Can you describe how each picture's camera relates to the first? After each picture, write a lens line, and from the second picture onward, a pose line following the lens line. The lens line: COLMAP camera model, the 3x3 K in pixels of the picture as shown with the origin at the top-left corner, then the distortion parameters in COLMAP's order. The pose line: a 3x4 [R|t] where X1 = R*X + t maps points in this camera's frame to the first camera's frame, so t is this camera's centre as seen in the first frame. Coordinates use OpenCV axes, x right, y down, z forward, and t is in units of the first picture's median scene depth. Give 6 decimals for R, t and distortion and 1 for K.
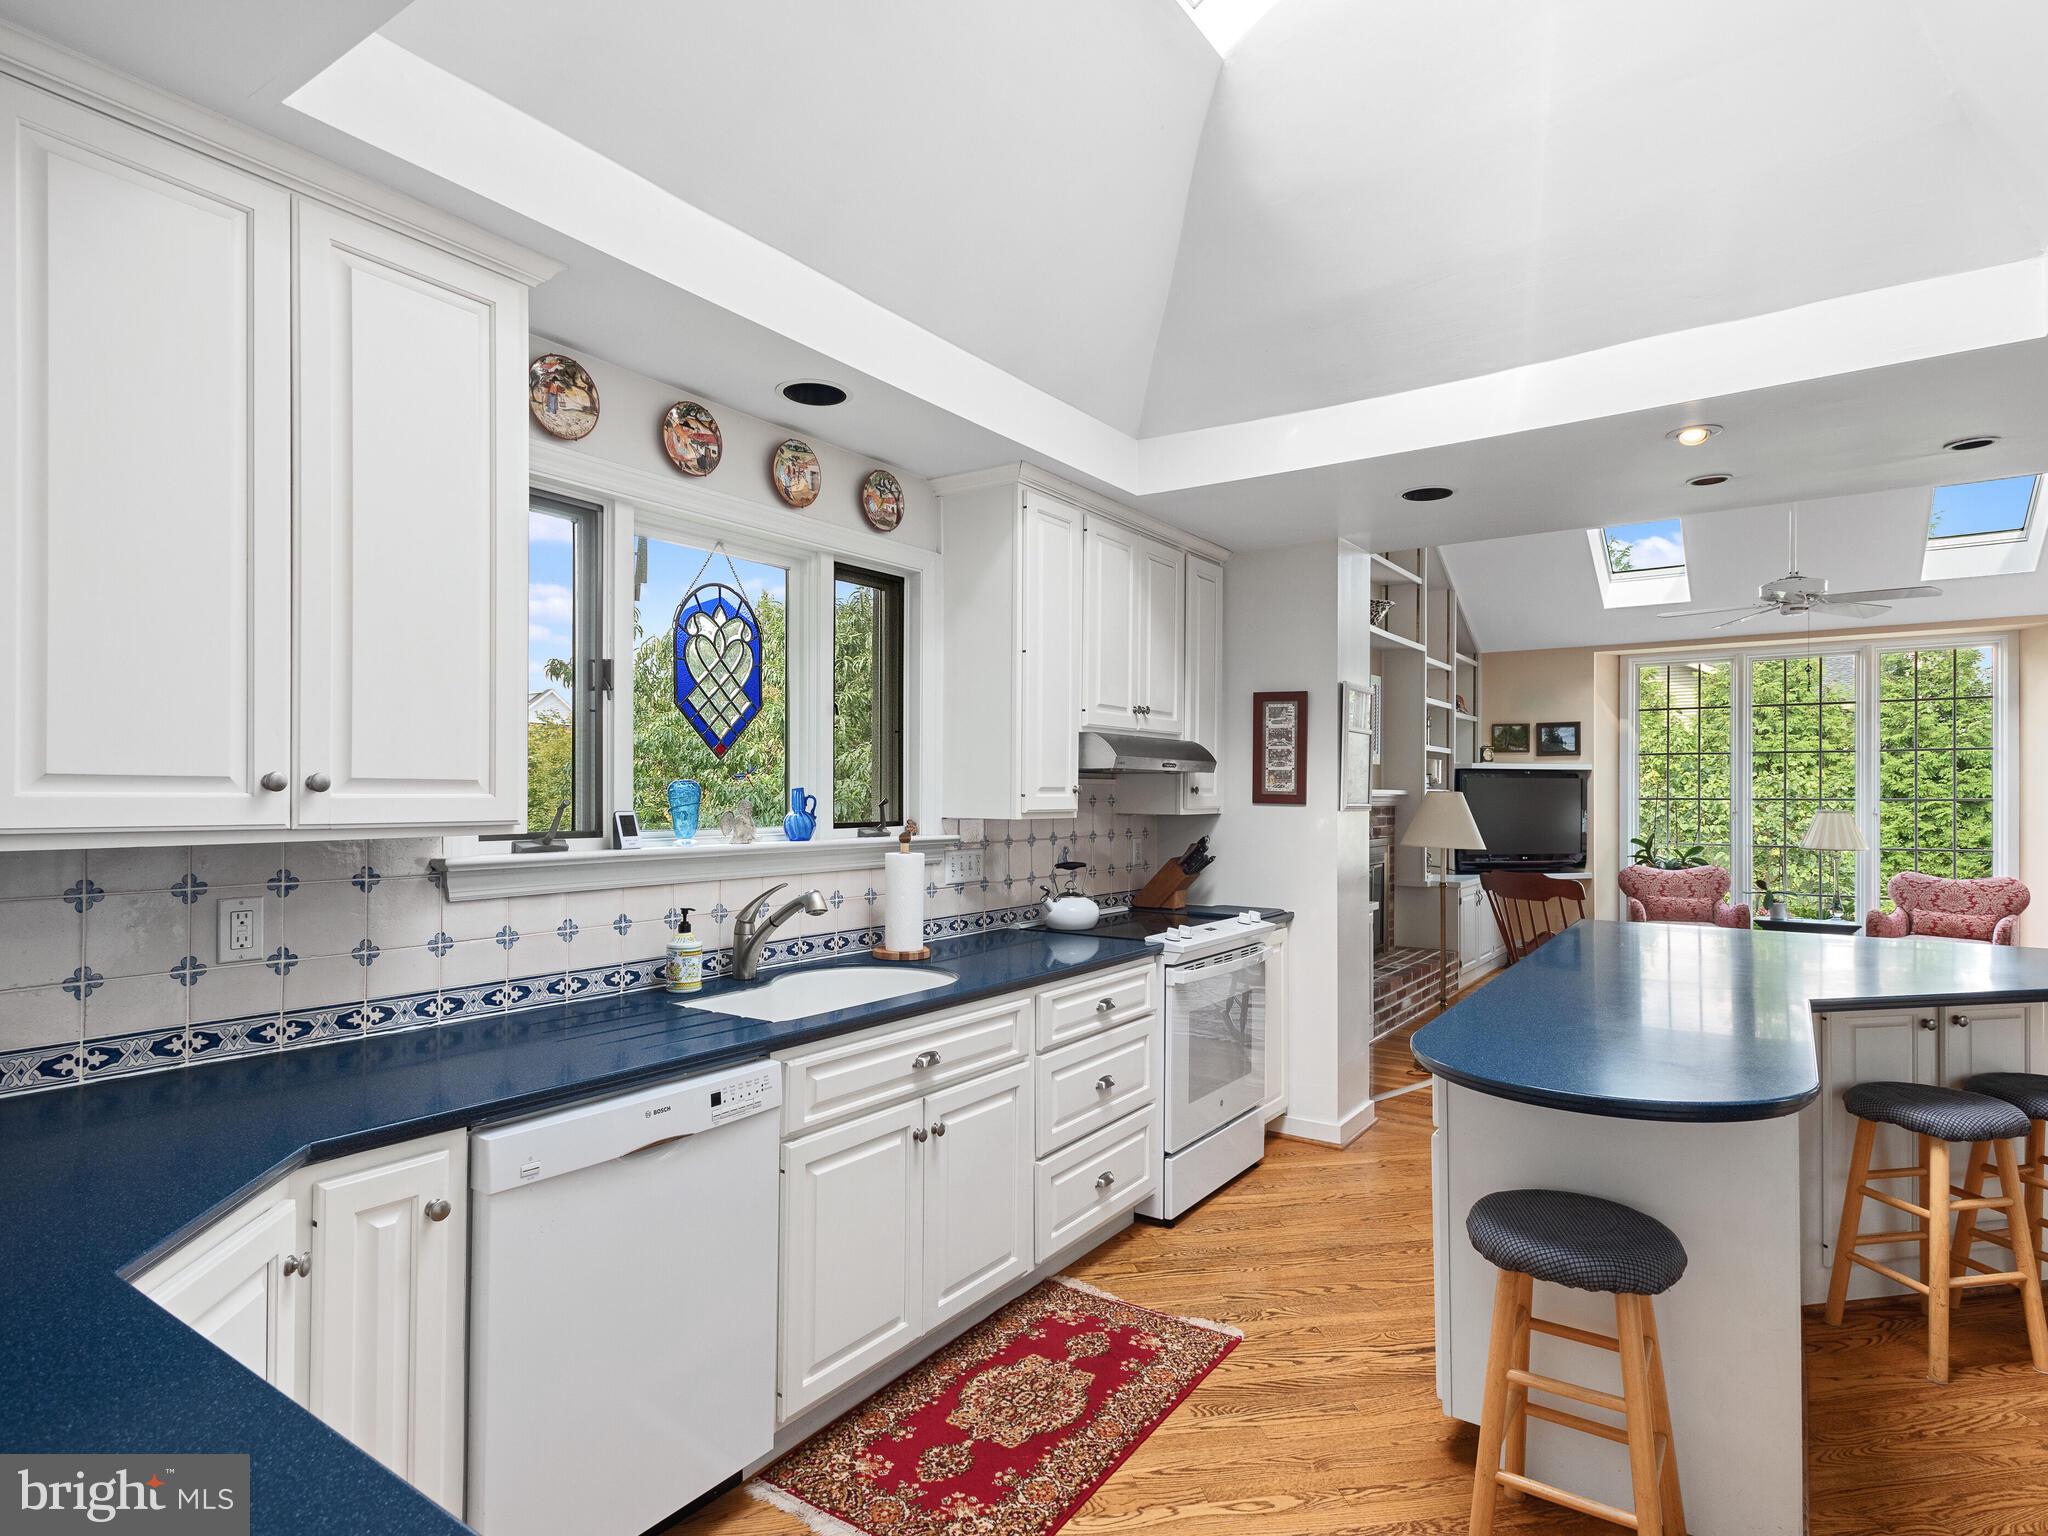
lens RADIAL K [[1090.8, 0, 1022.2], [0, 1090.8, 785.6], [0, 0, 1]] dist [0.015784, -0.000061]
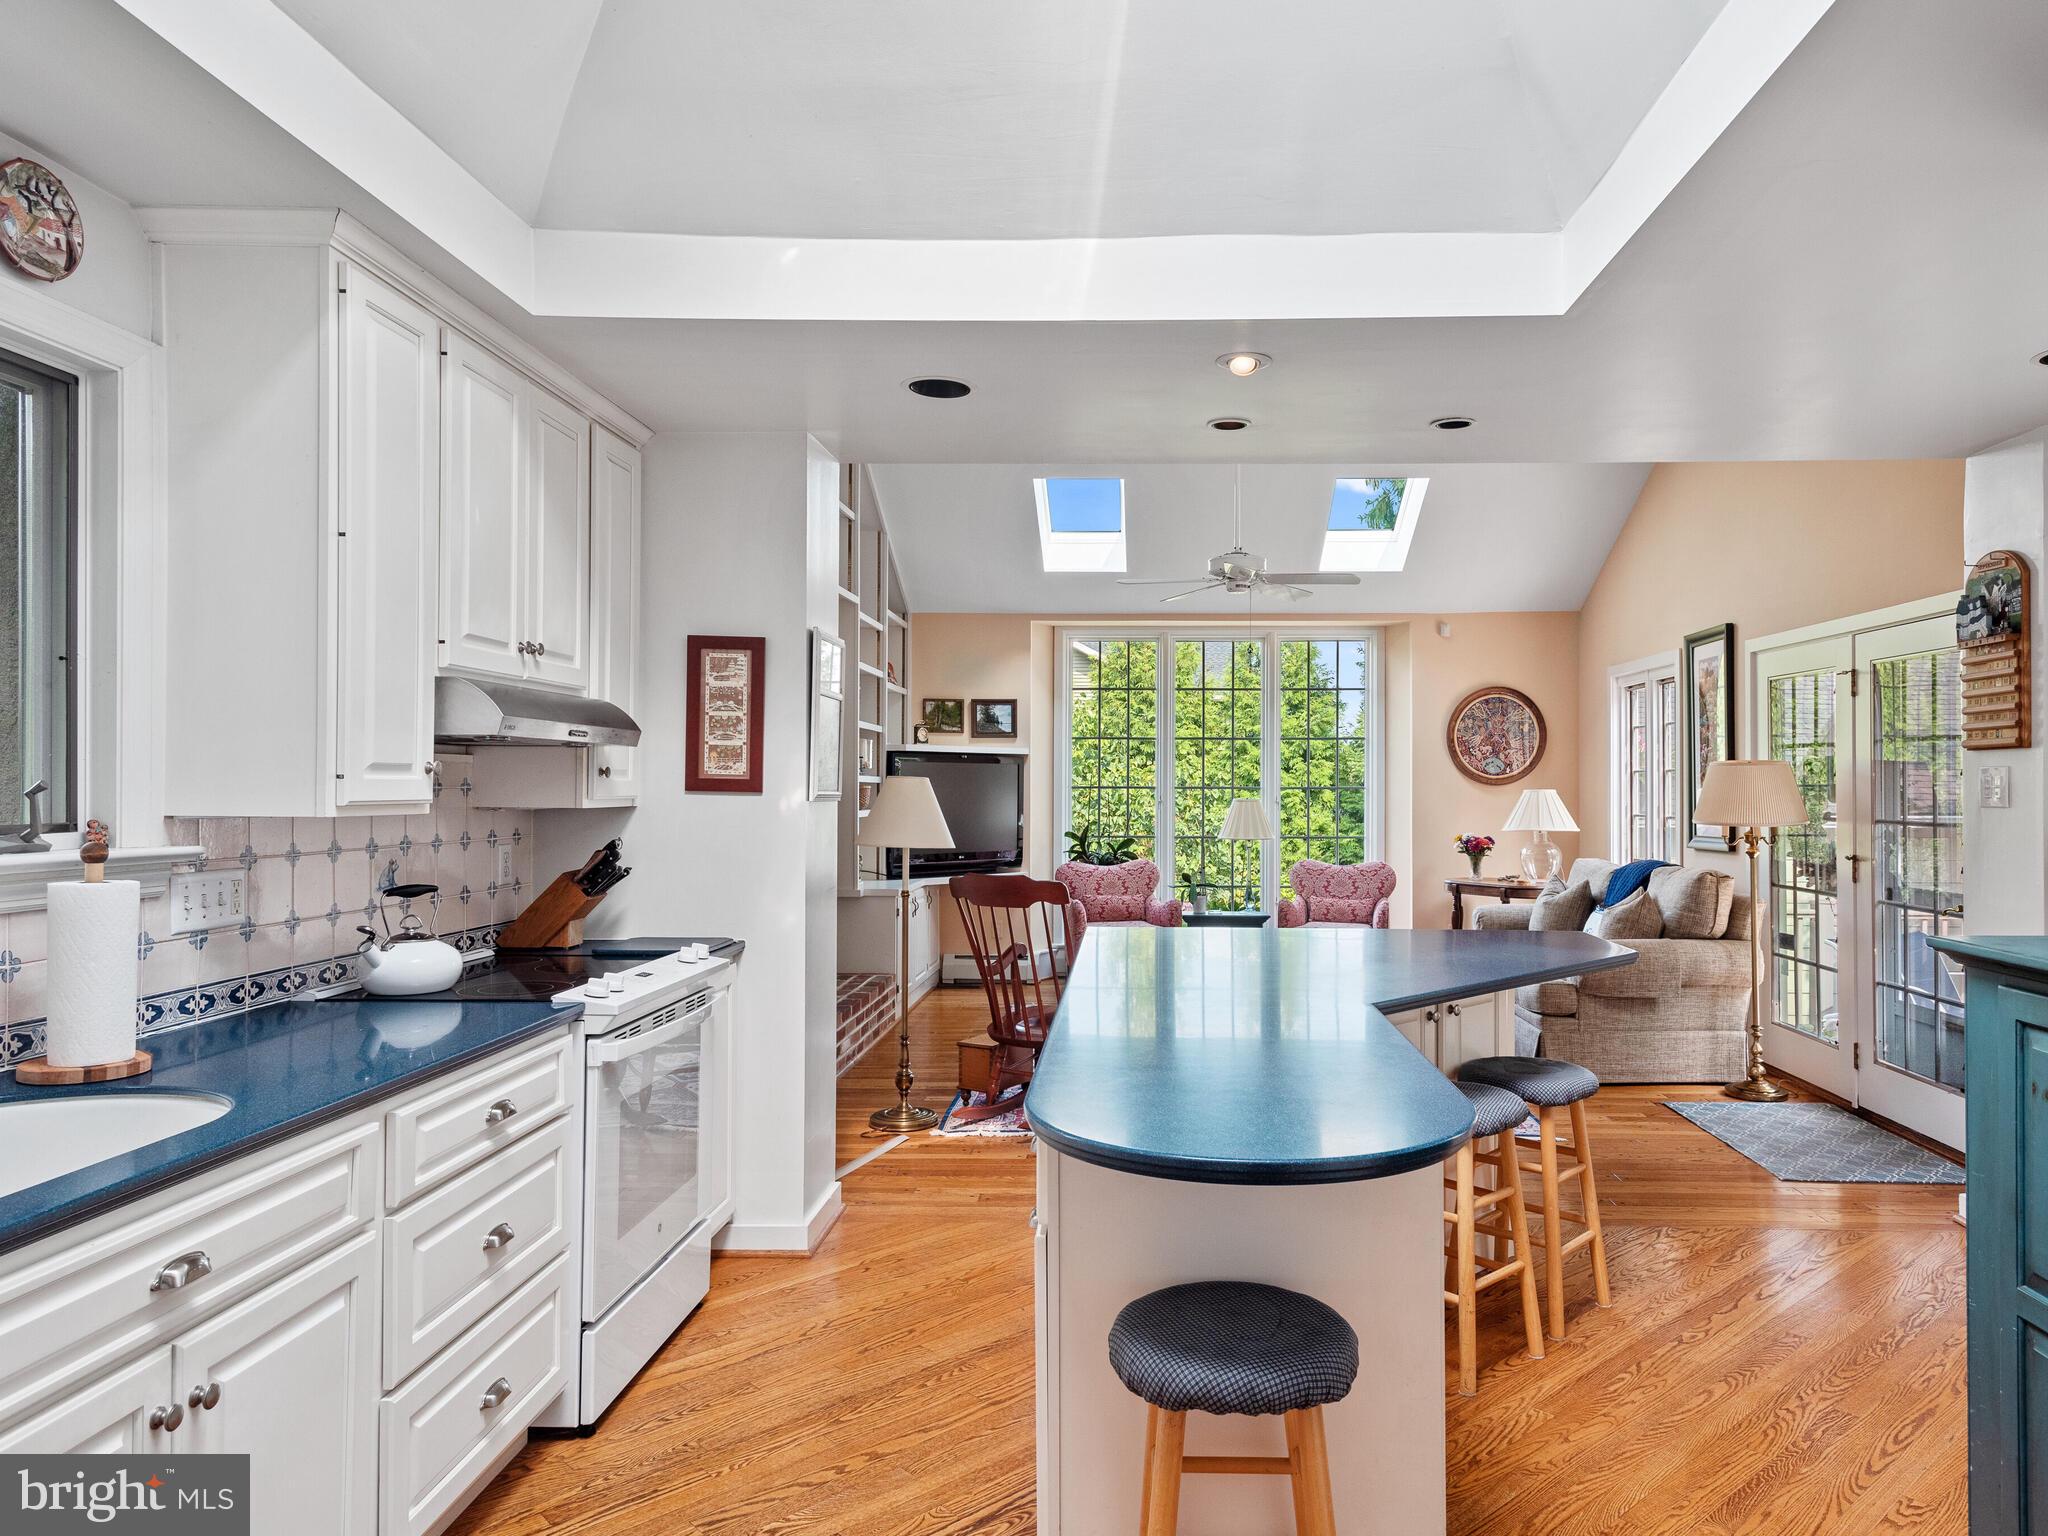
lens RADIAL K [[1296.5, 0, 1028.5], [0, 1296.5, 781.8], [0, 0, 1]] dist [0.037490, -0.015054]
pose [[0.831536, 0.003611, 0.555459, -0.077419], [-0.005224, 0.999985, 0.001320, 0.008320], [-0.555446, -0.004000, 0.831543, 0.184692]]
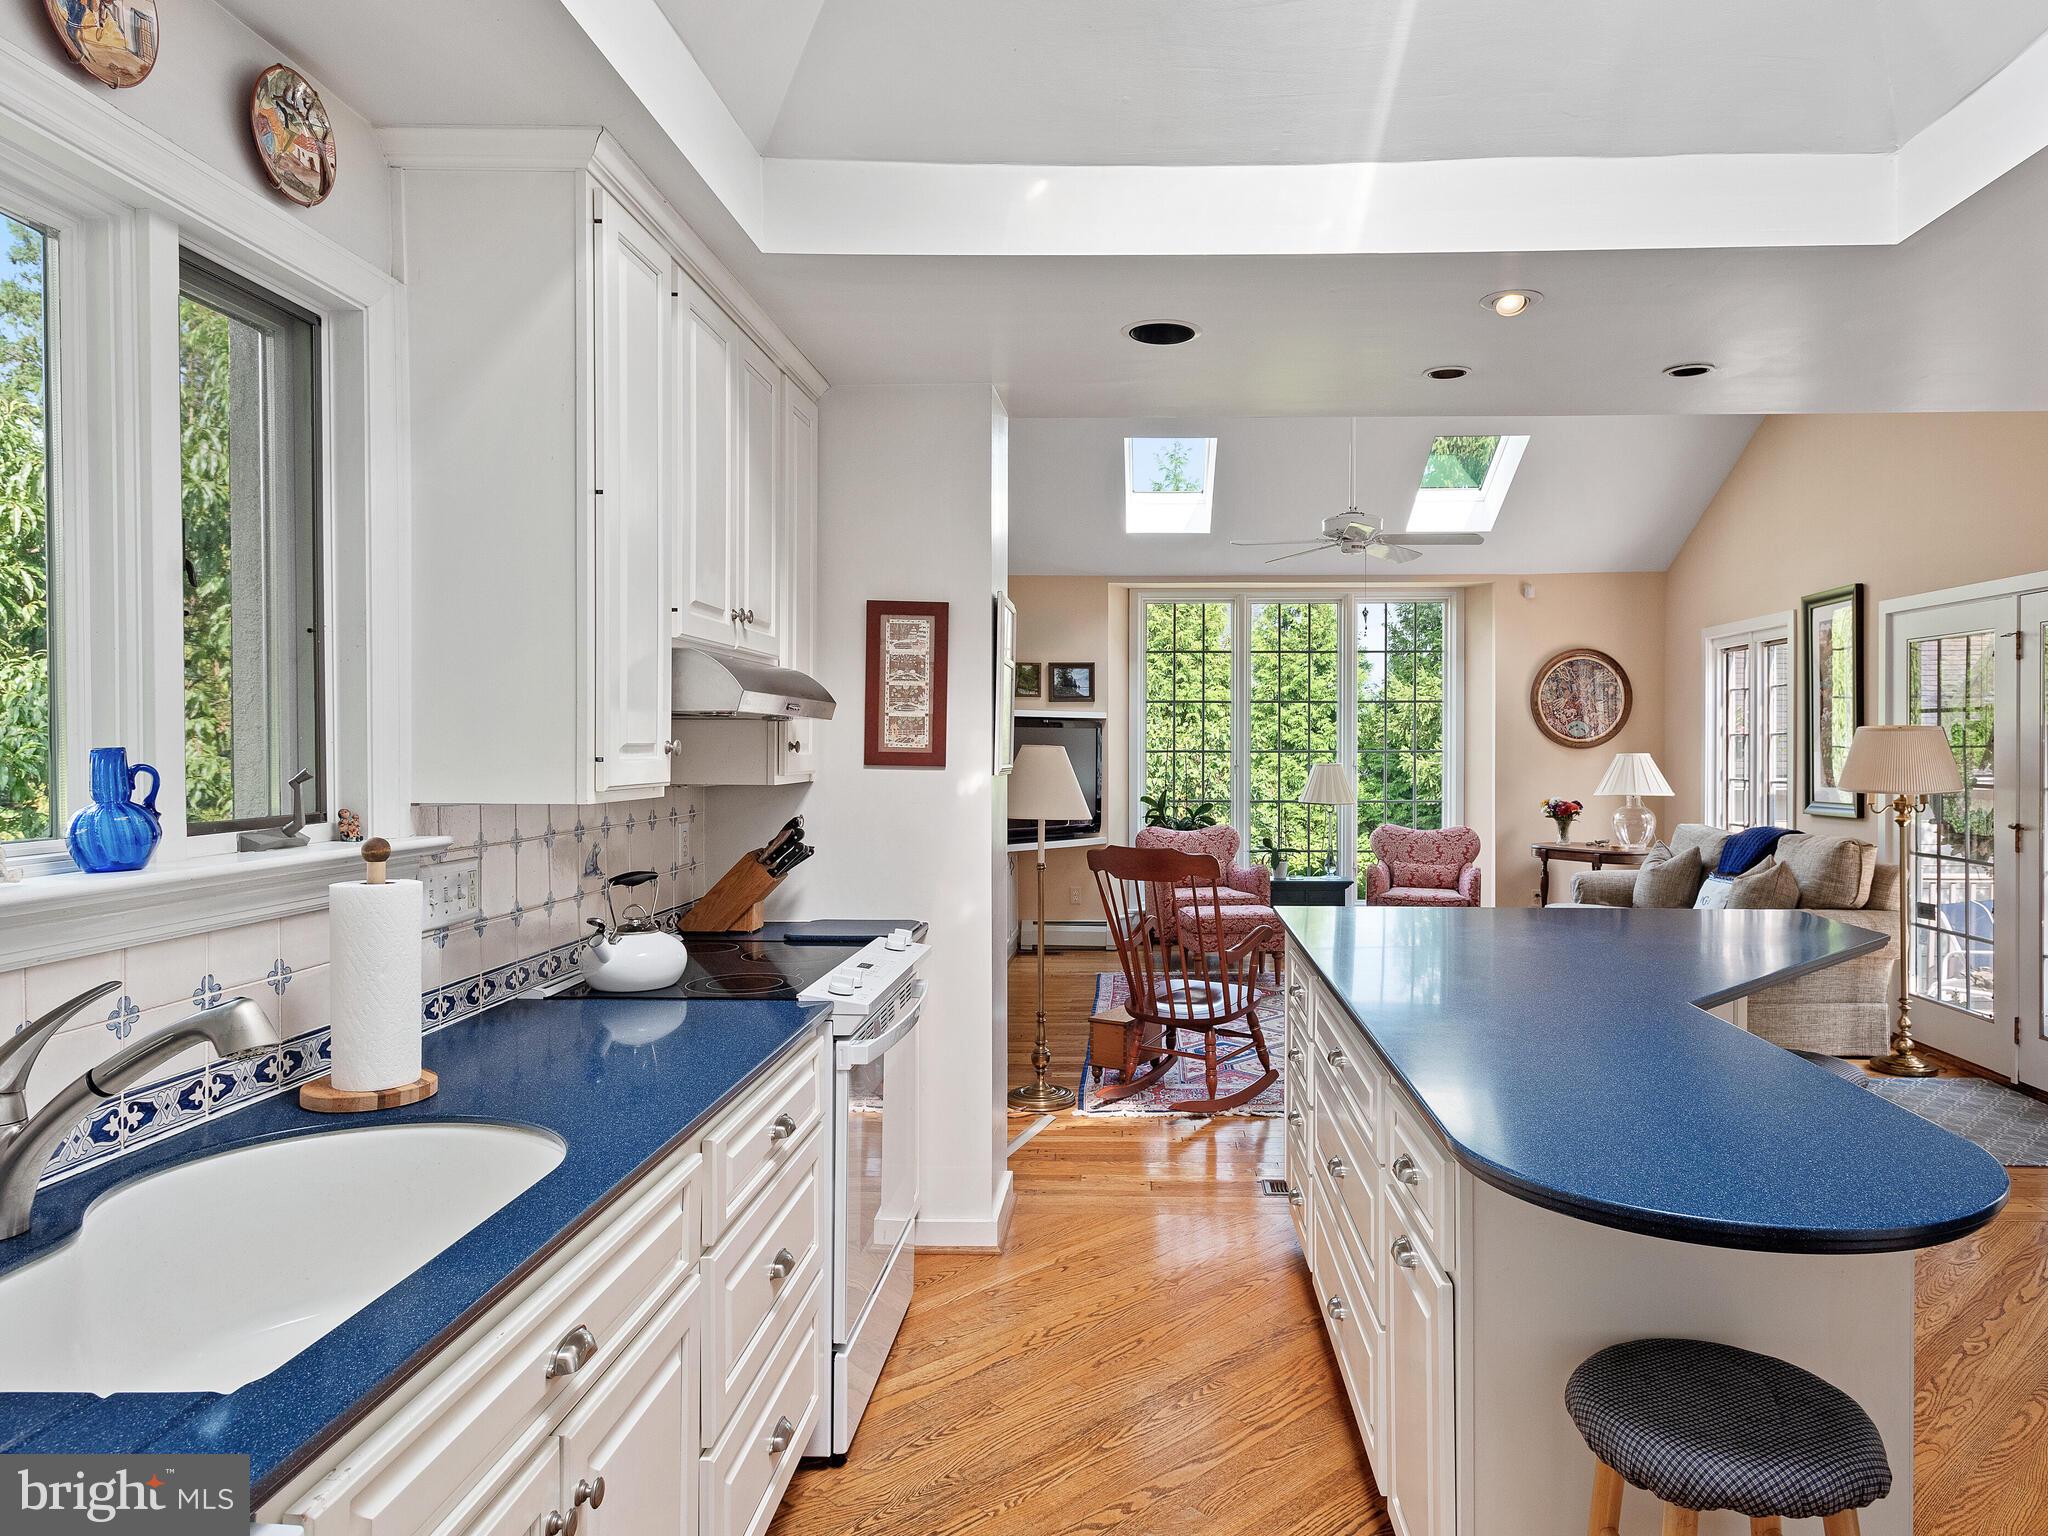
lens RADIAL K [[1214.0, 0, 917.0], [0, 1214.0, 756.0], [0, 0, 1]] dist [0.022260, -0.005743]
pose [[0.832387, -0.008502, 0.554130, -0.187874], [-0.003109, 0.999795, 0.020011, -0.004881], [-0.554187, -0.018380, 0.832189, 0.383342]]
